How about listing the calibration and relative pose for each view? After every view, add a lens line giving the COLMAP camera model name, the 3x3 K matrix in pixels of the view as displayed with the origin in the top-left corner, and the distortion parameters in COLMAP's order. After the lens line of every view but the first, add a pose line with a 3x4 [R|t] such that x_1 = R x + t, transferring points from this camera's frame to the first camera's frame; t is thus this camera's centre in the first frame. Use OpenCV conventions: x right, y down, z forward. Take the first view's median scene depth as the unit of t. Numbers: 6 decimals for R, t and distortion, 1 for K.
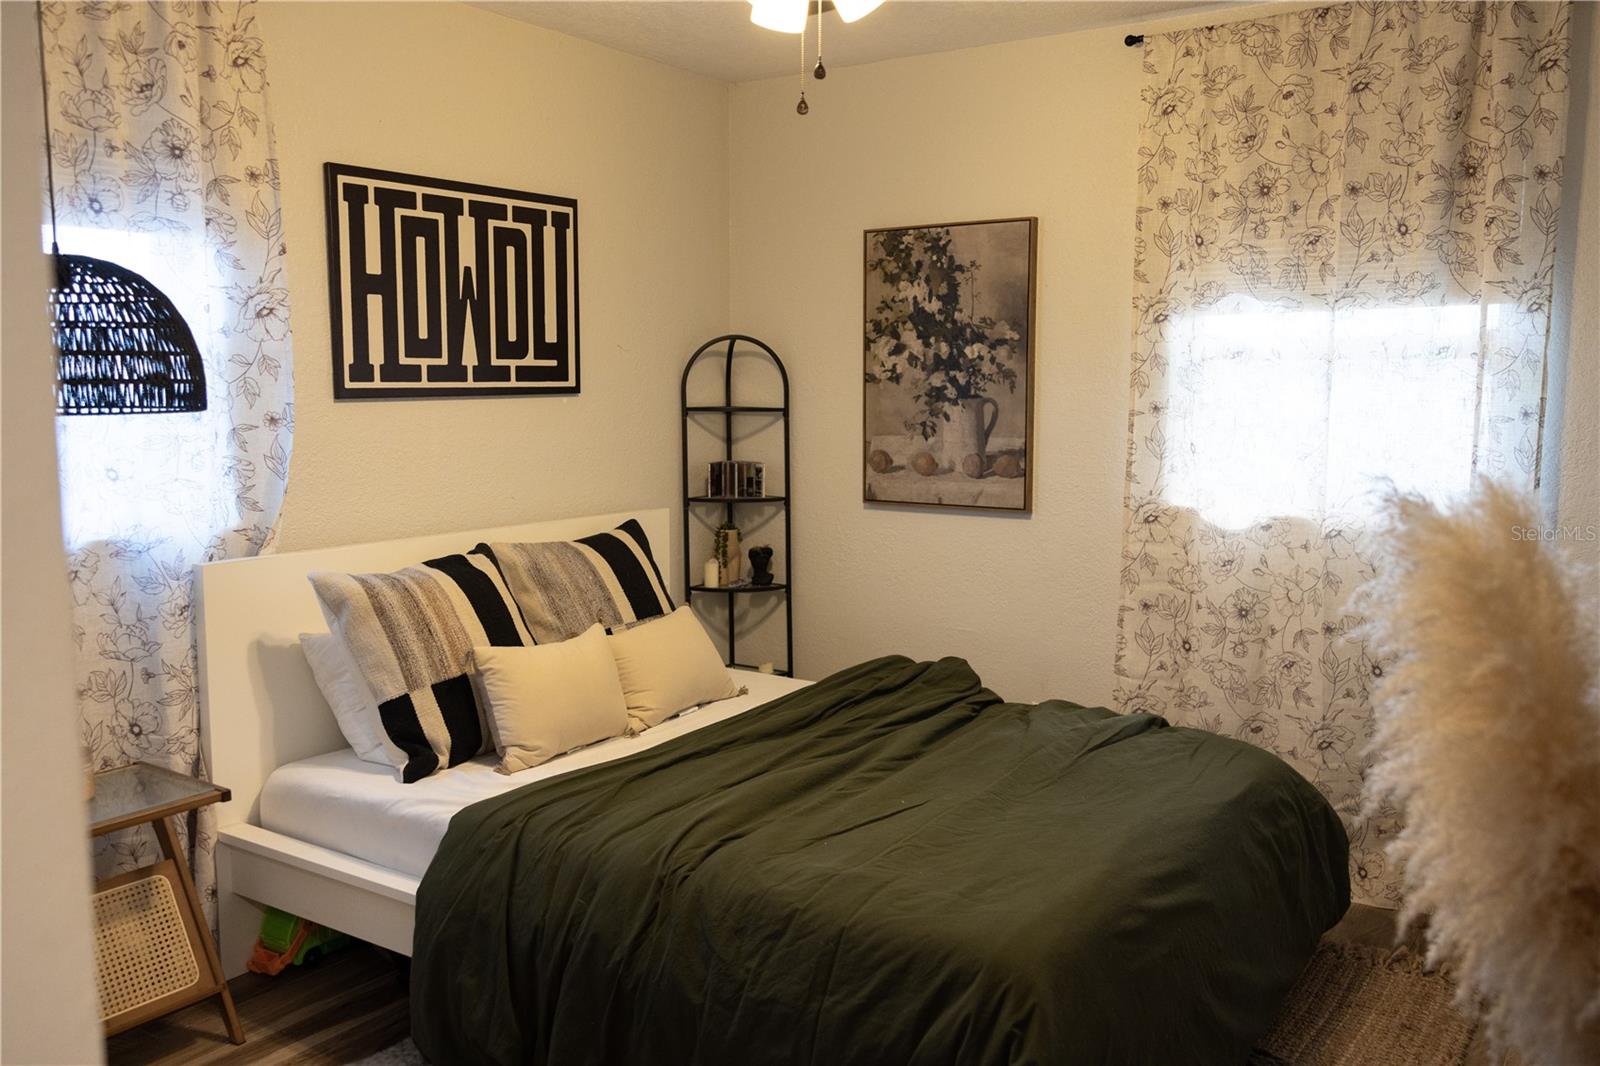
lens RADIAL K [[1277.4, 0, 798.9], [0, 1277.4, 529.6], [0, 0, 1]] dist [0.006186, -0.003300]
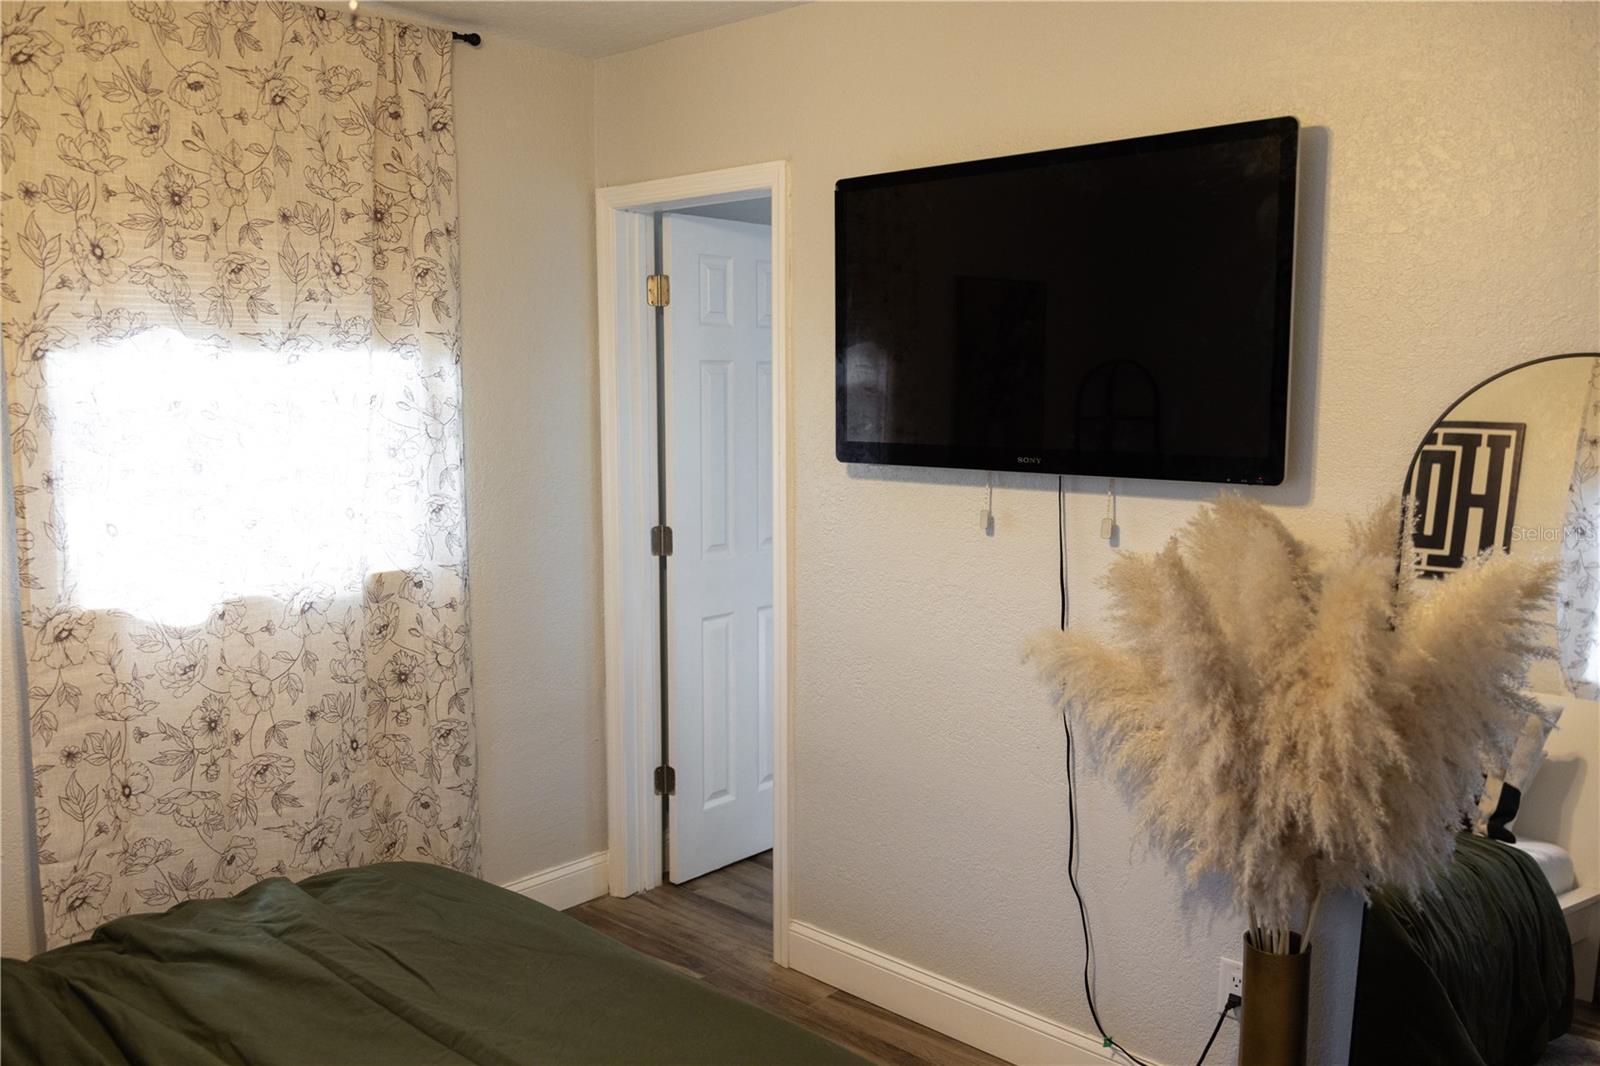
lens RADIAL K [[1277.4, 0, 798.7], [0, 1277.4, 536.9], [0, 0, 1]] dist [0.006186, -0.003300]
pose [[0.156022, -0.121765, 0.980219, -0.378699], [0.117441, 0.987620, 0.103991, -0.094581], [-0.980747, 0.098893, 0.168391, 0.504968]]
